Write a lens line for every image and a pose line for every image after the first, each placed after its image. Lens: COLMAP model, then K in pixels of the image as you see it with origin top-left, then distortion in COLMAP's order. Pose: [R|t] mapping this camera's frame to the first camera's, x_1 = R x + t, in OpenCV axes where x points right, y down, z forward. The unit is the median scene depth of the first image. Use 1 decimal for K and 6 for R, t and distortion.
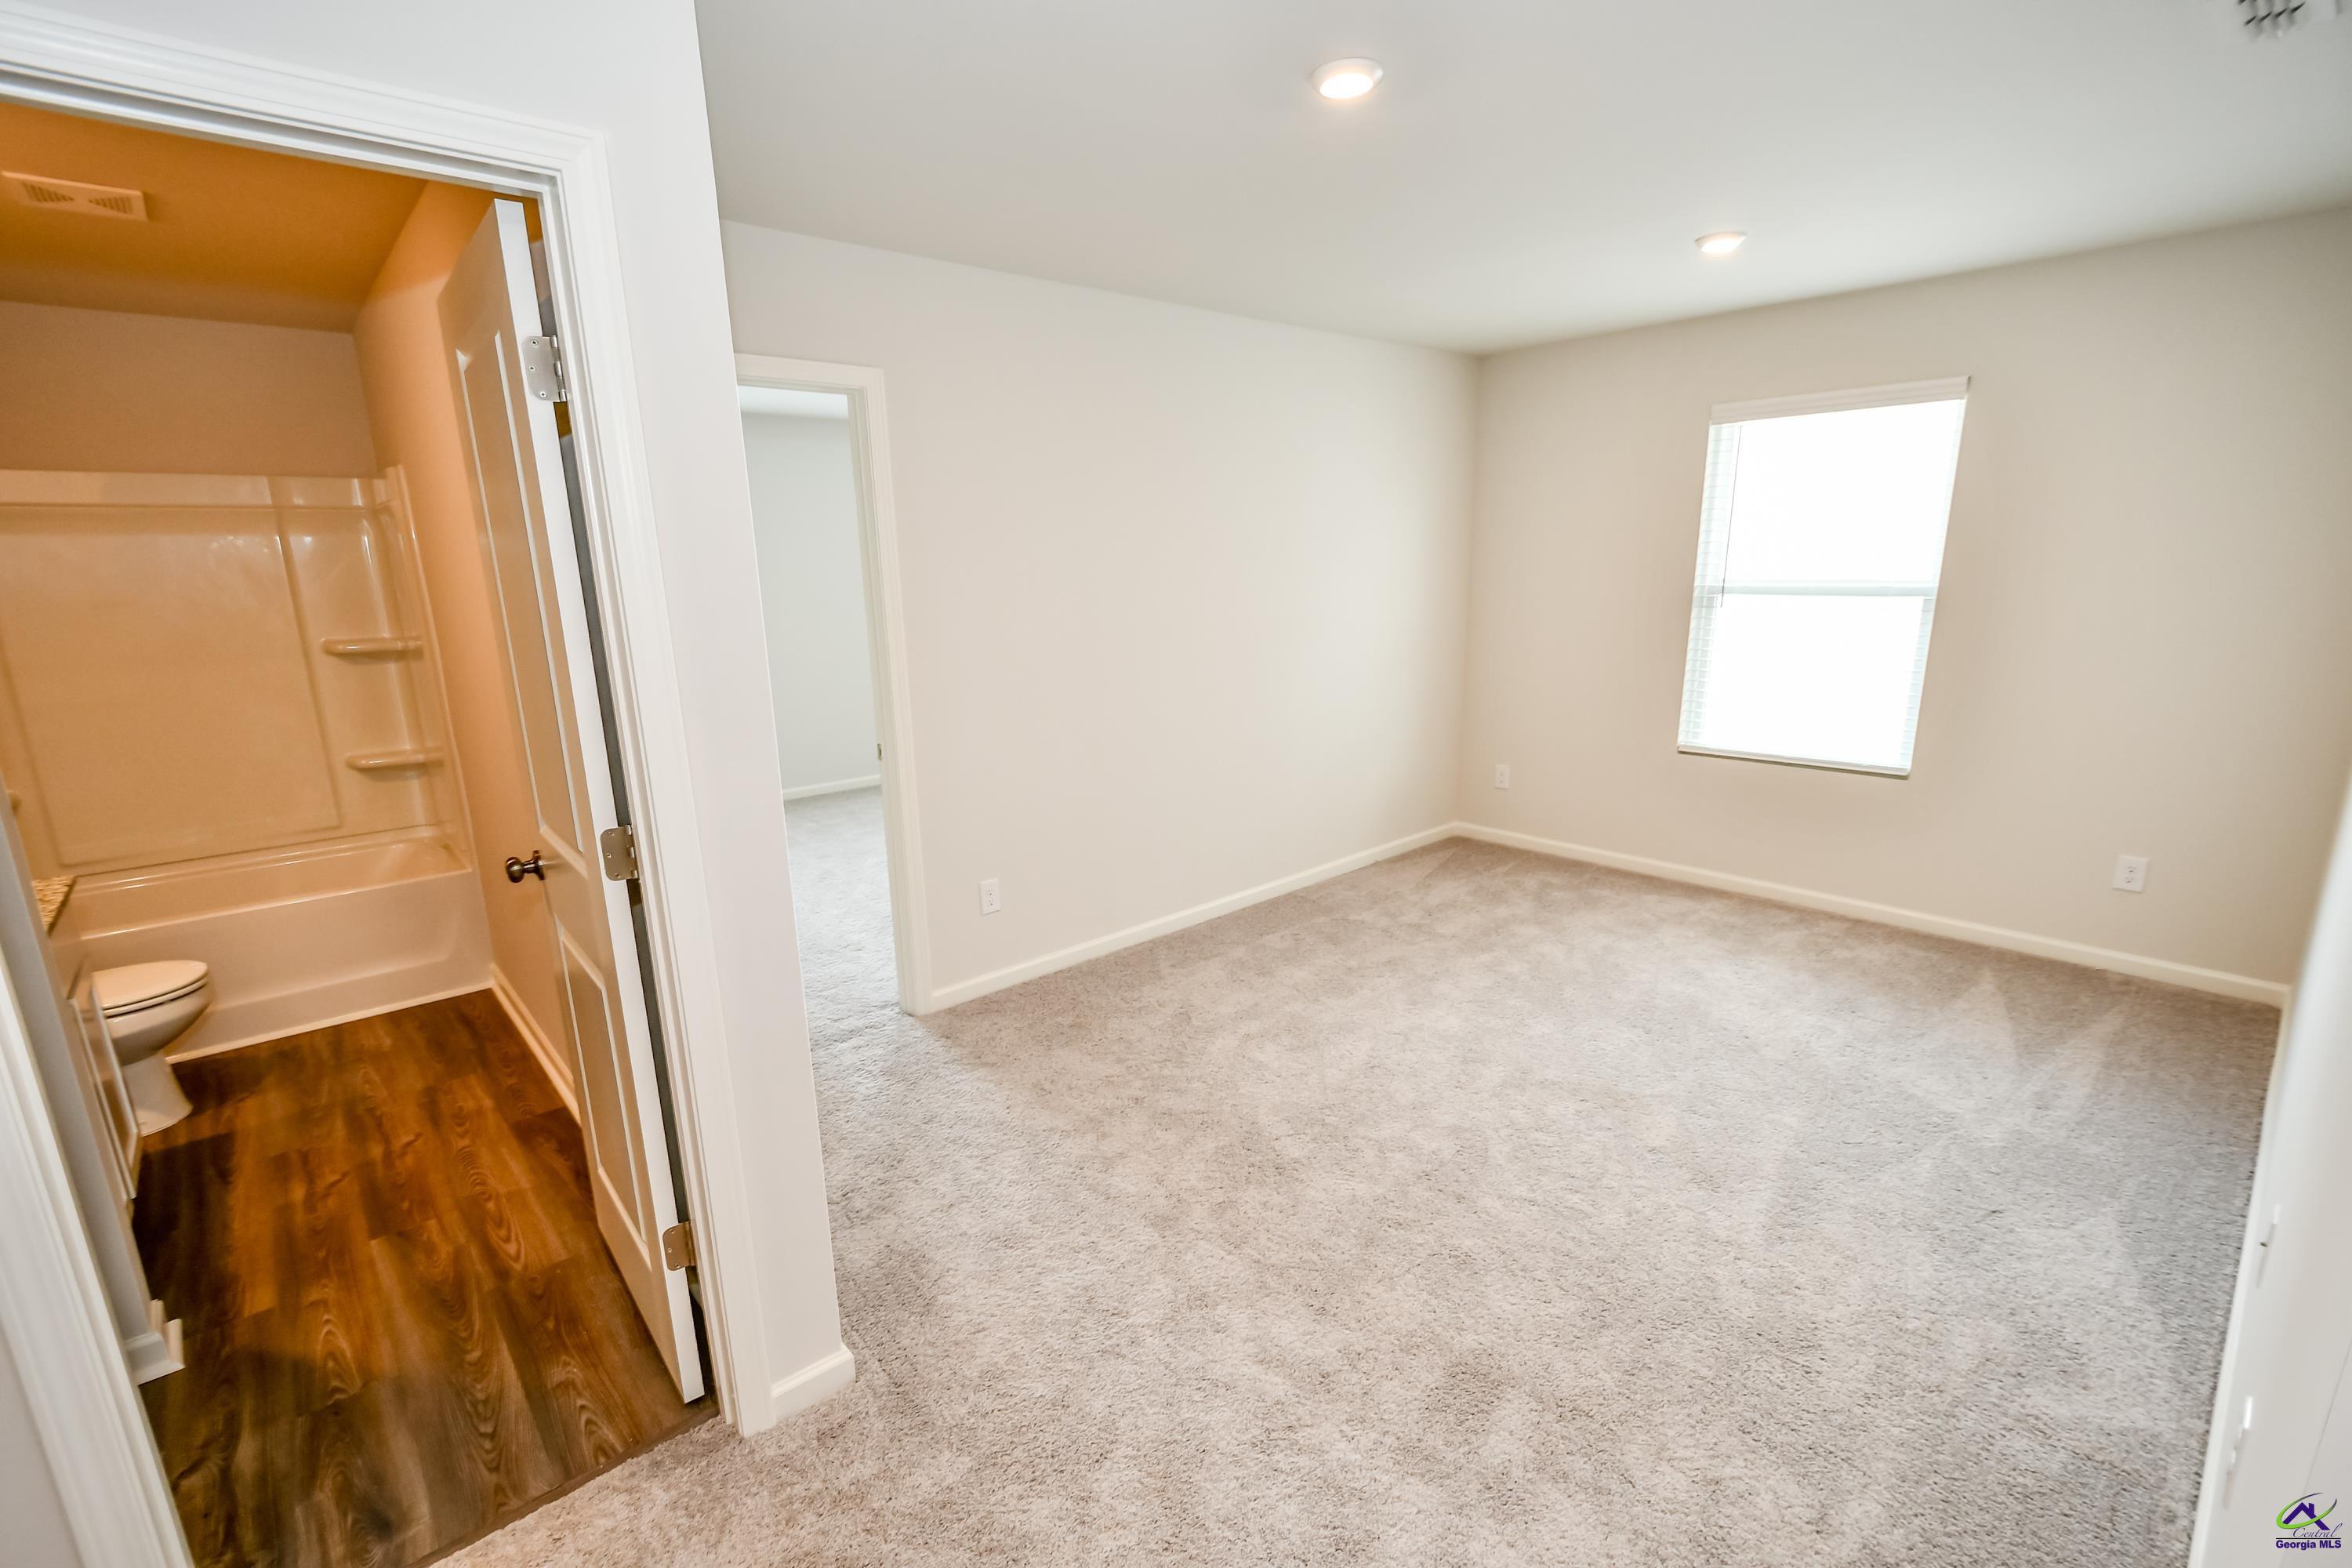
lens RADIAL K [[1037.5, 0, 1167.1], [0, 1037.5, 817.6], [0, 0, 1]] dist [0.004165, -0.005946]
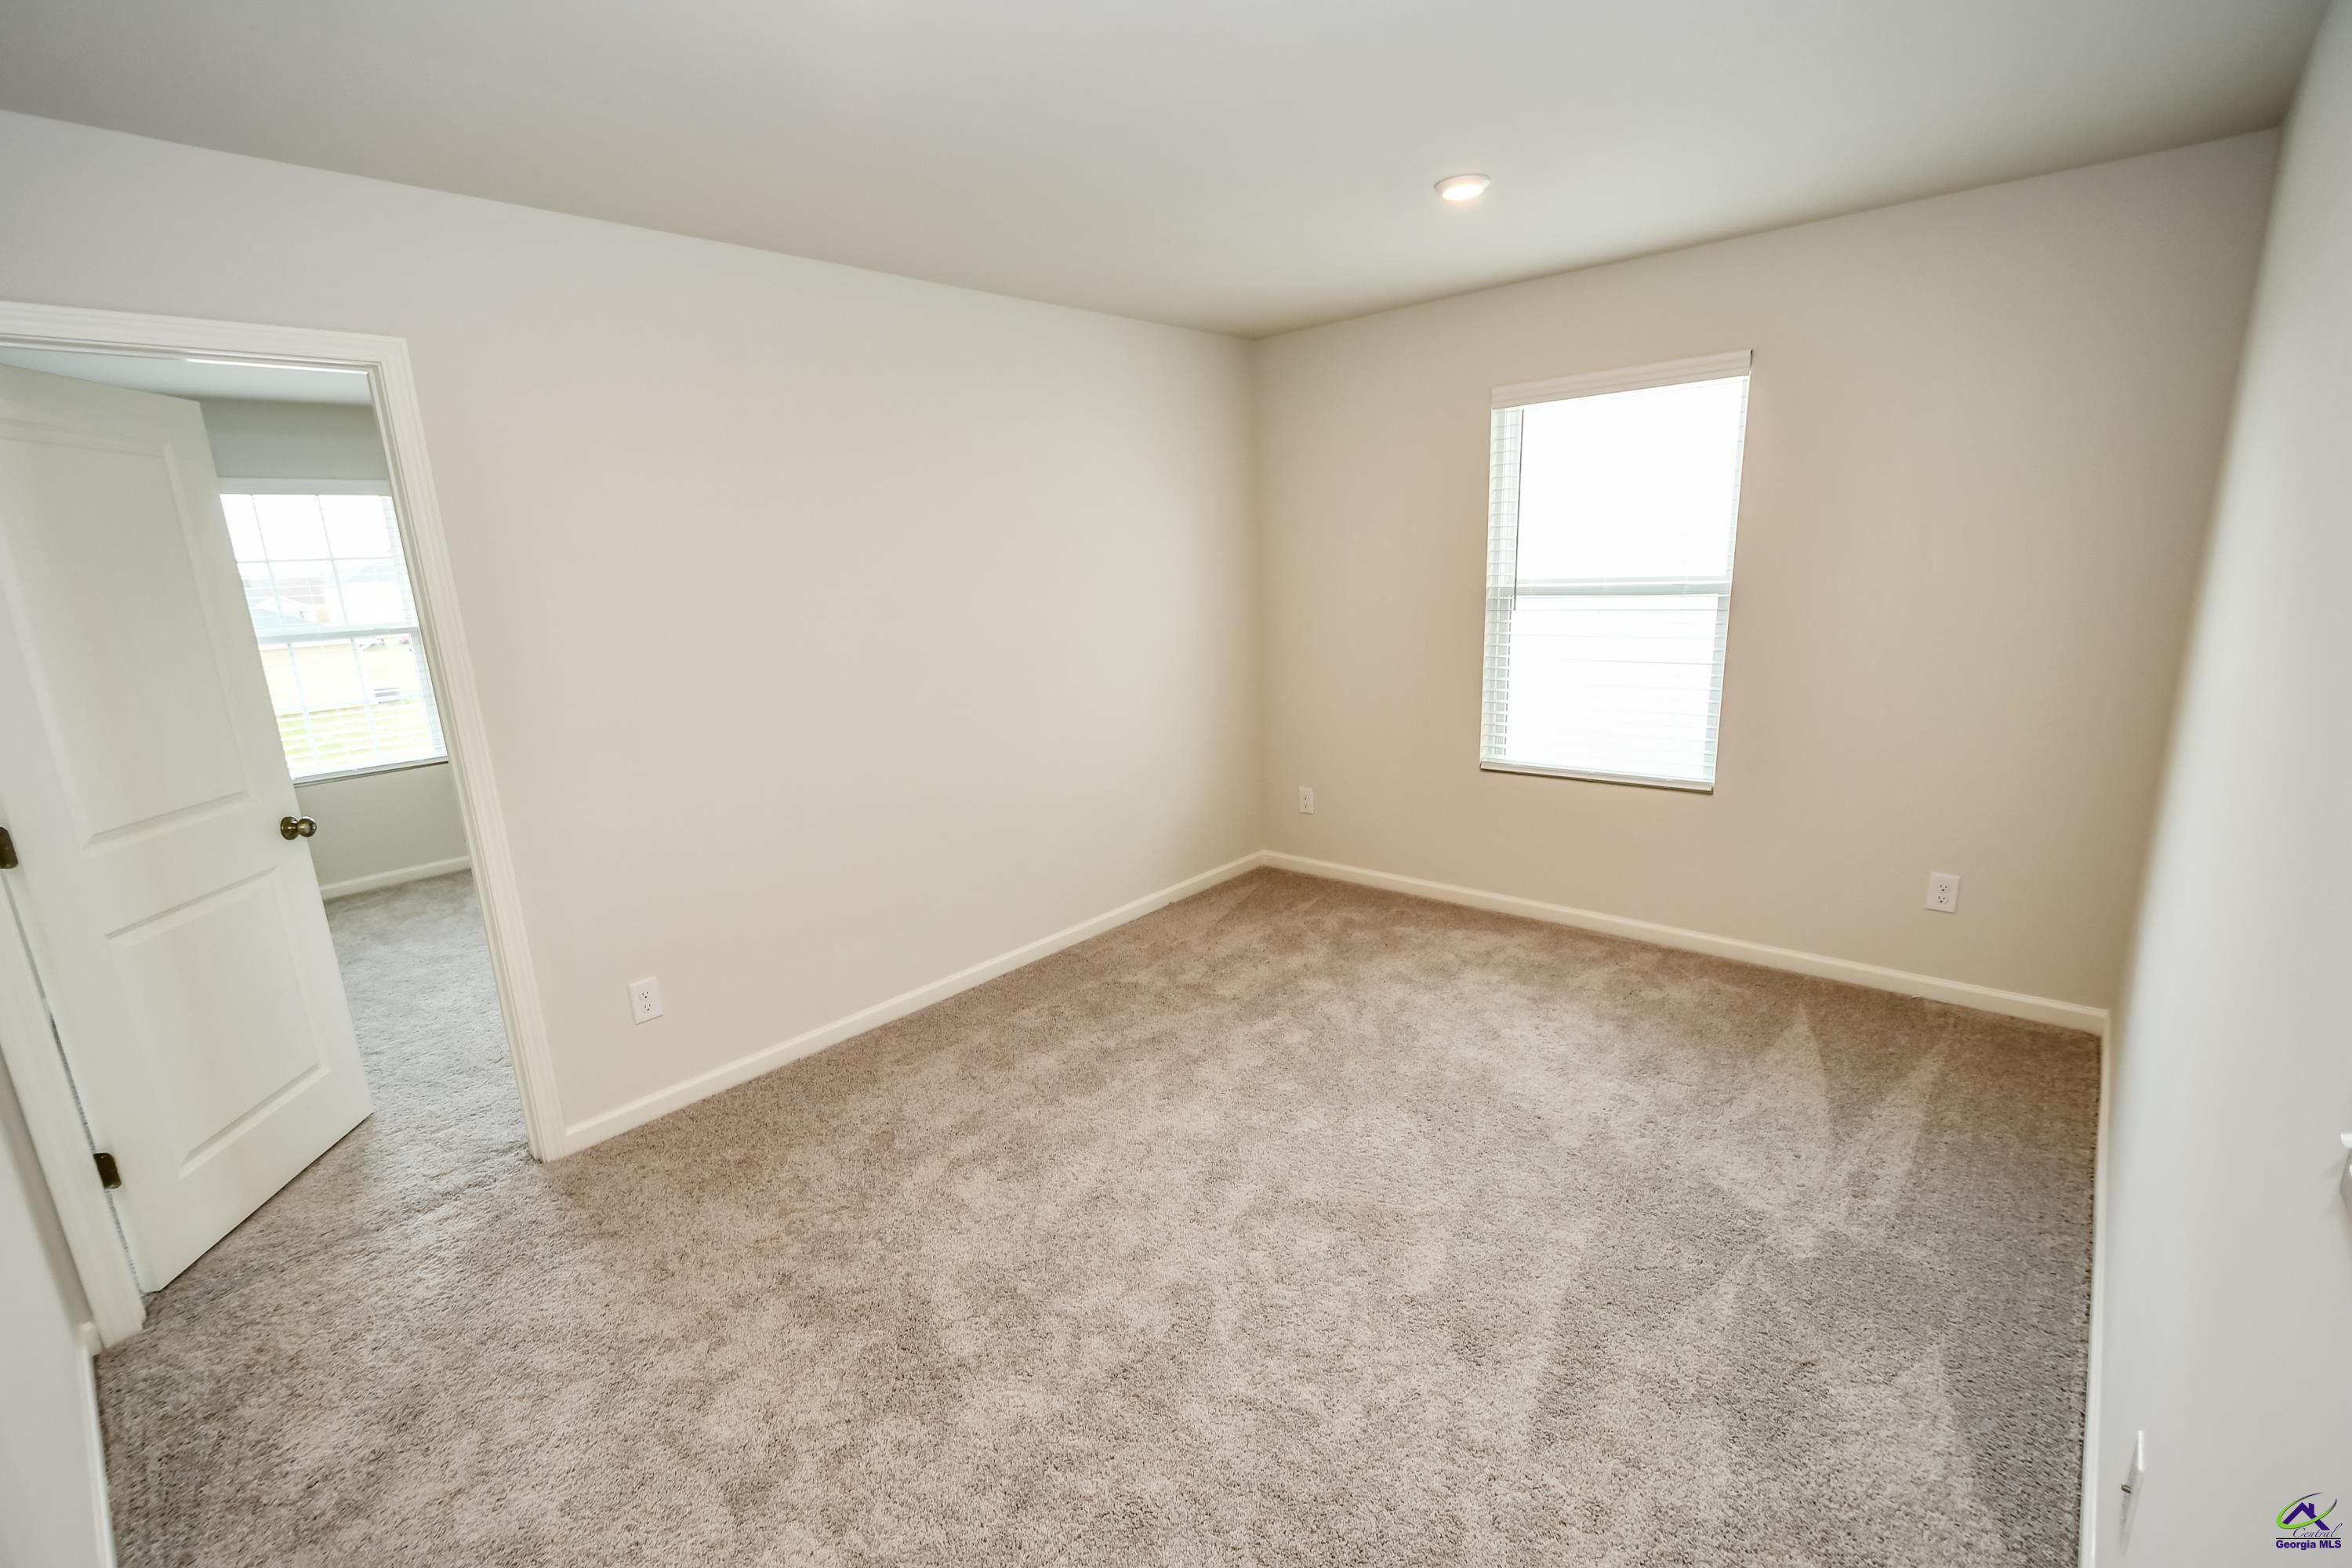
lens RADIAL K [[1031.6, 0, 1177.7], [0, 1031.6, 816.0], [0, 0, 1]] dist [0.015175, -0.010875]
pose [[0.992612, -0.050093, 0.110508, 0.184279], [0.050256, 0.998735, 0.001304, -0.054726], [-0.110434, 0.004259, 0.993874, 0.187600]]
